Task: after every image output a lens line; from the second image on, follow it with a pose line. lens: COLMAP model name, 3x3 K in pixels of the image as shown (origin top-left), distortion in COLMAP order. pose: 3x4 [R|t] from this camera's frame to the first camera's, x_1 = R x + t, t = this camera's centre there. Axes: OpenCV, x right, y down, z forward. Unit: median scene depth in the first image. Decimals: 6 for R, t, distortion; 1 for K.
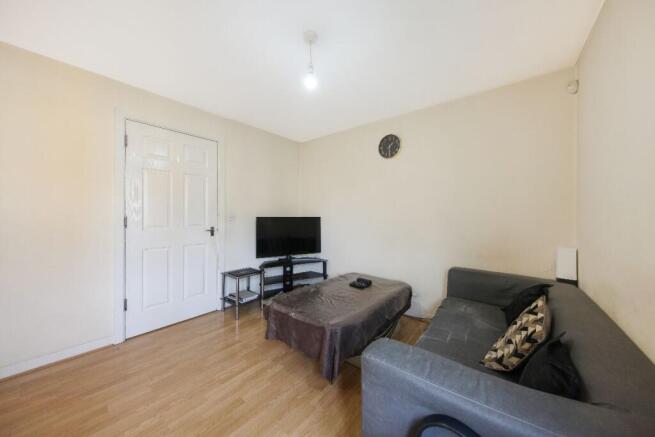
lens RADIAL K [[219.1, 0, 327.5], [0, 219.1, 218.5], [0, 0, 1]] dist [0.000047, -0.000004]
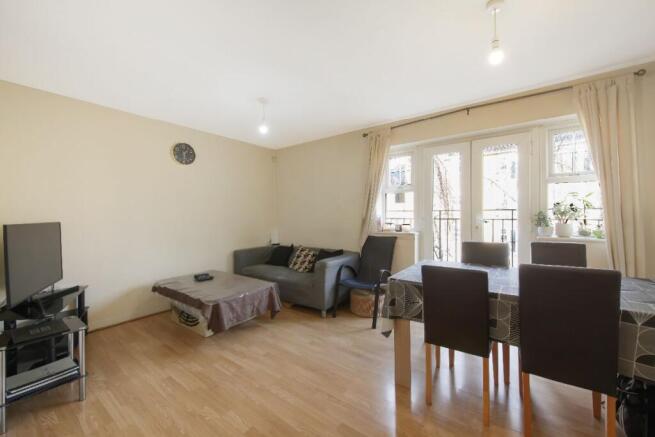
lens RADIAL K [[261.7, 0, 327.5], [0, 261.7, 218.5], [0, 0, 1]] dist [-0.000318, -0.000028]
pose [[-0.038086, -0.015891, 0.999148, -1.630733], [0.033883, 0.999278, 0.017185, -0.007886], [-0.998700, 0.034509, -0.037520, 0.536886]]
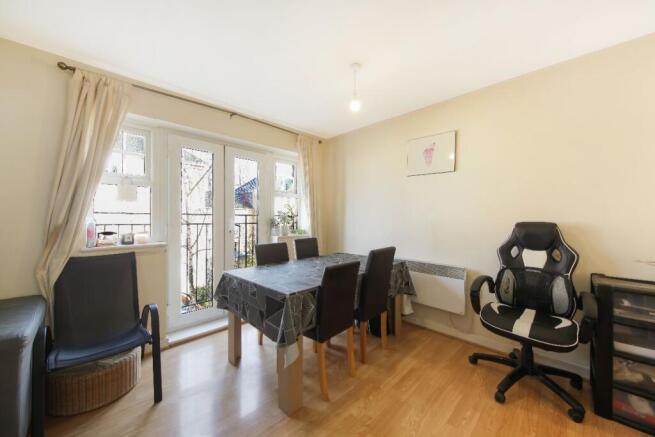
lens RADIAL K [[247.8, 0, 327.5], [0, 247.8, 218.5], [0, 0, 1]] dist [0.006781, -0.000175]
pose [[-0.997282, -0.004501, 0.073536, -0.748235], [-0.002477, 0.999616, 0.027582, -0.021793], [-0.073632, 0.027325, -0.996911, 1.095909]]
